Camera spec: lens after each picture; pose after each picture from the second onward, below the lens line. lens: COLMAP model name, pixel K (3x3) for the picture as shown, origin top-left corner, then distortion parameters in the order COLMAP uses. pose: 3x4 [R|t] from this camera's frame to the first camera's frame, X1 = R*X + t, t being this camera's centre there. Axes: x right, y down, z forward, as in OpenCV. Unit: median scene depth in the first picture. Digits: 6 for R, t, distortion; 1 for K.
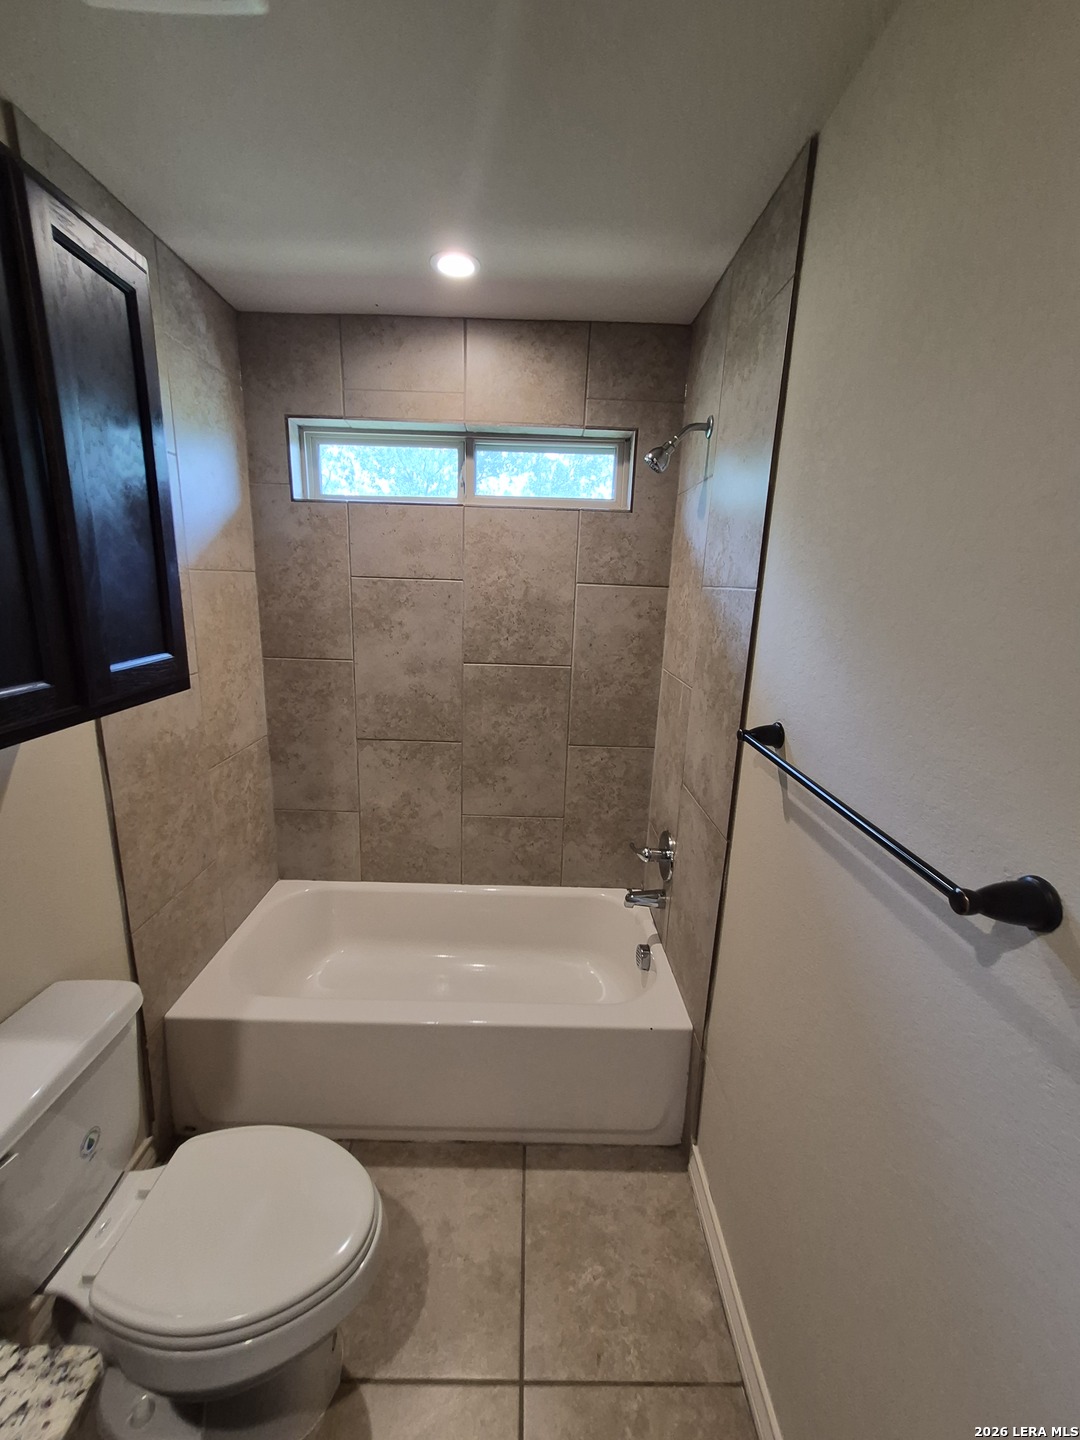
lens RADIAL K [[566.3, 0, 531.0], [0, 566.3, 707.4], [0, 0, 1]] dist [0.009076, -0.000261]
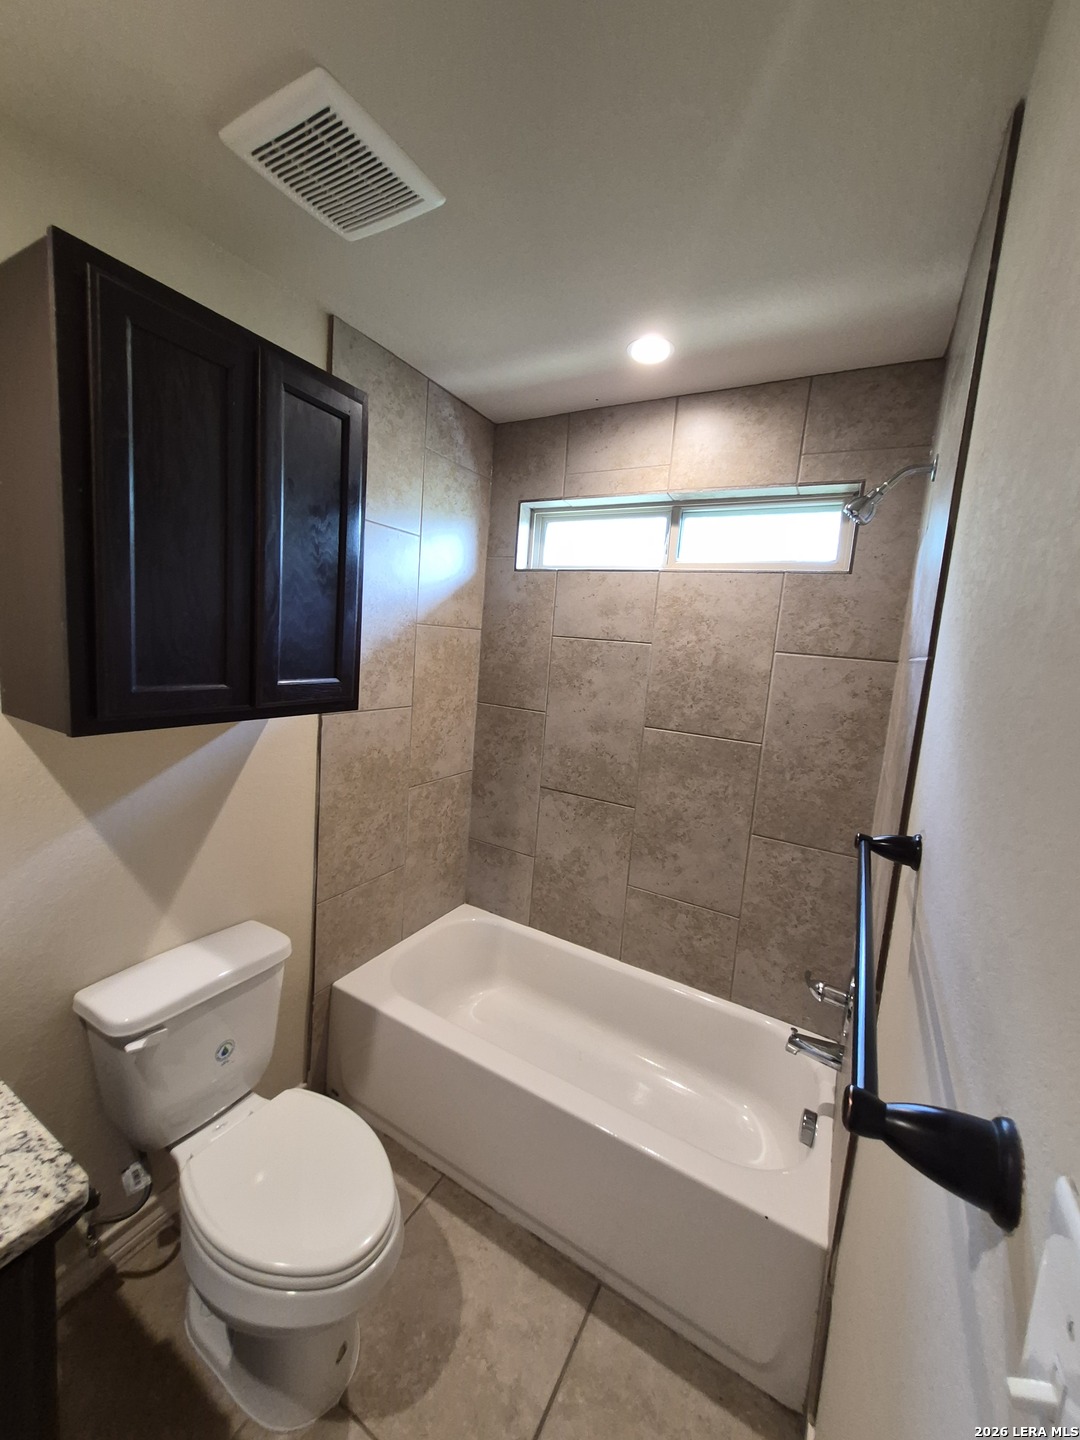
lens RADIAL K [[567.6, 0, 538.1], [0, 567.6, 707.0], [0, 0, 1]] dist [0.006793, 0.000142]
pose [[0.863161, 0.094830, -0.495945, 0.218308], [-0.159432, 0.983144, -0.089493, 0.005772], [0.479098, 0.156317, 0.863730, 0.065393]]
